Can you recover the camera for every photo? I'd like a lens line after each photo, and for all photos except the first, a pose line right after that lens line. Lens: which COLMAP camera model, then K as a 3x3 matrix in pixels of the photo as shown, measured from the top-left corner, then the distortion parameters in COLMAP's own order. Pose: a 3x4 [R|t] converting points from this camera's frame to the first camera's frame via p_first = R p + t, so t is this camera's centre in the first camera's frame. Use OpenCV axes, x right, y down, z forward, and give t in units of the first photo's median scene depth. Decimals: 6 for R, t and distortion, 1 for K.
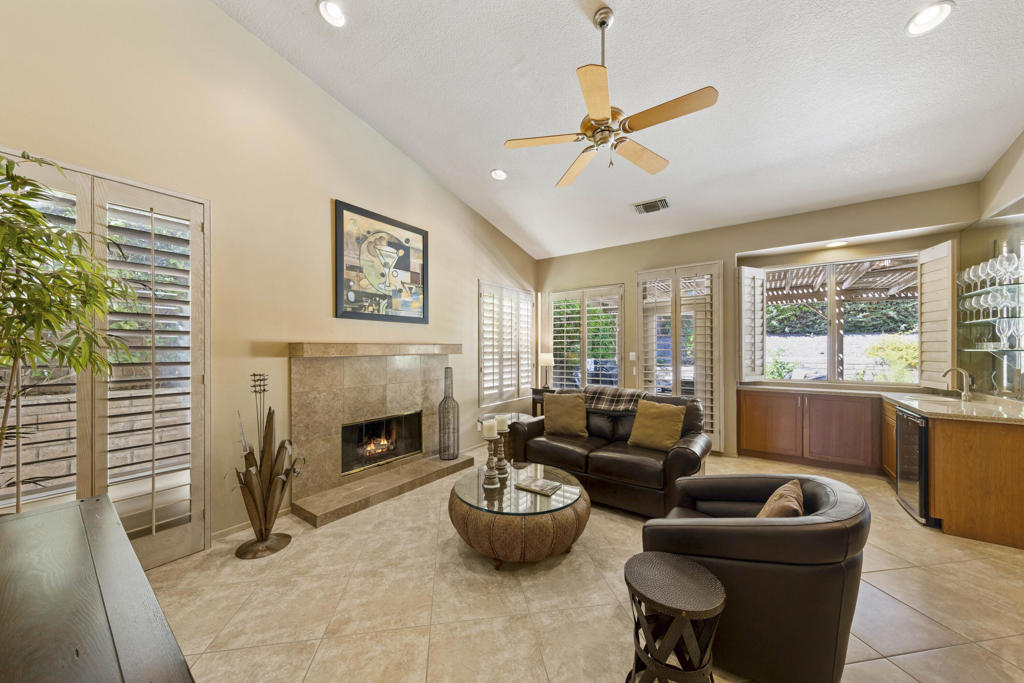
lens RADIAL K [[343.0, 0, 492.2], [0, 343.0, 355.1], [0, 0, 1]] dist [0.000031, -0.000111]
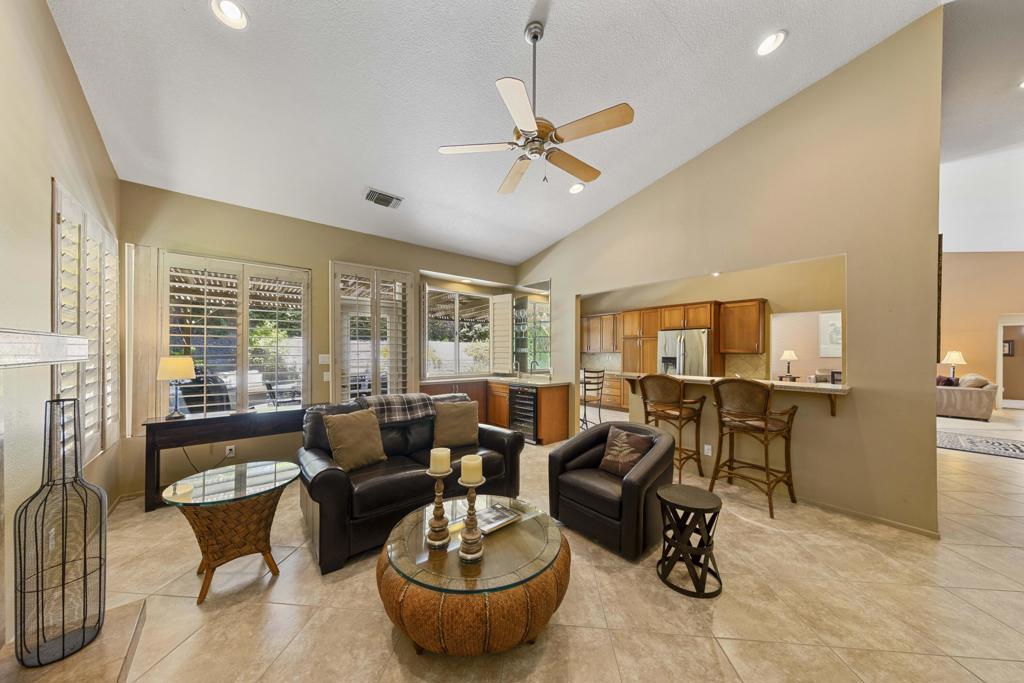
lens RADIAL K [[343.0, 0, 511.8], [0, 343.0, 353.8], [0, 0, 1]] dist [0.000031, -0.000111]
pose [[0.211177, -0.005177, 0.977434, -0.416617], [0.014988, 0.999886, 0.002058, -0.006553], [-0.977333, 0.014216, 0.211230, 0.501087]]
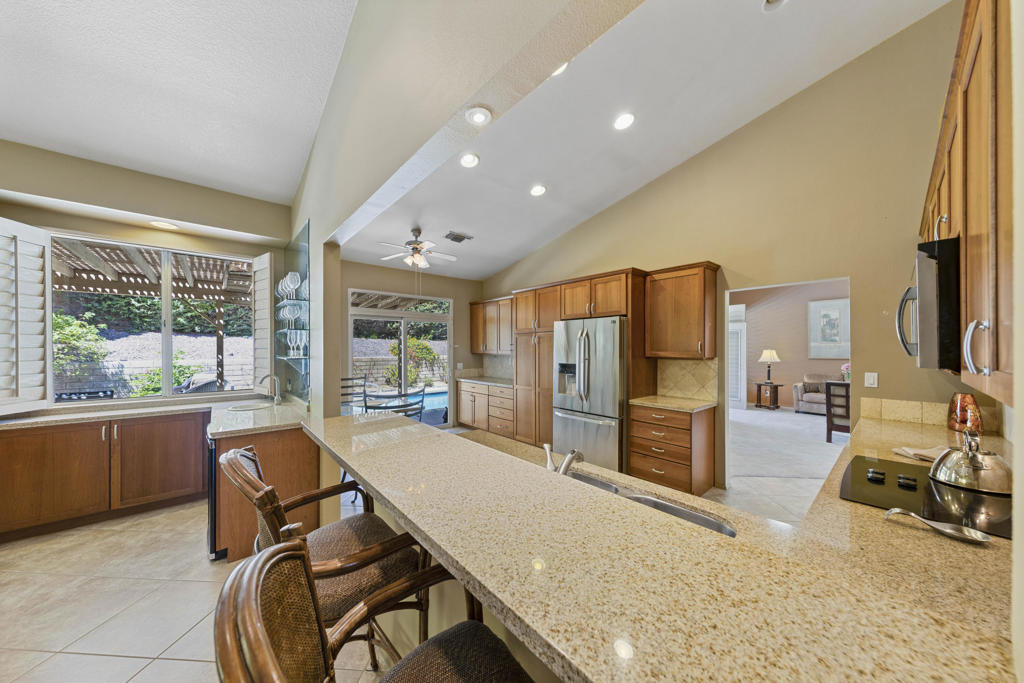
lens RADIAL K [[343.0, 0, 514.6], [0, 343.0, 349.4], [0, 0, 1]] dist [0.000031, -0.000111]
pose [[0.189519, -0.002497, 0.981874, 0.370650], [0.015216, 0.999884, -0.000394, -0.020156], [-0.981759, 0.015014, 0.189535, 0.051383]]
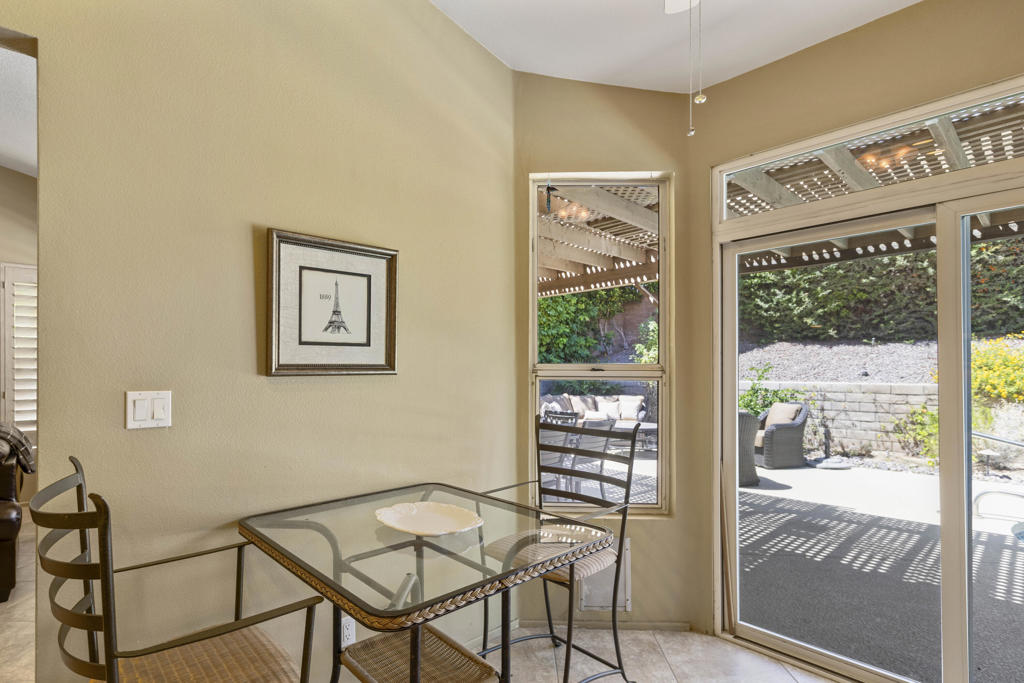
lens RADIAL K [[512.0, 0, 505.1], [0, 512.0, 367.4], [0, 0, 1]] dist [0.002309, 0.000277]
pose [[0.987030, 0.000917, -0.160536, 1.245641], [-0.003963, 0.999818, -0.018653, 0.001041], [0.160490, 0.019047, 0.986854, 0.222586]]
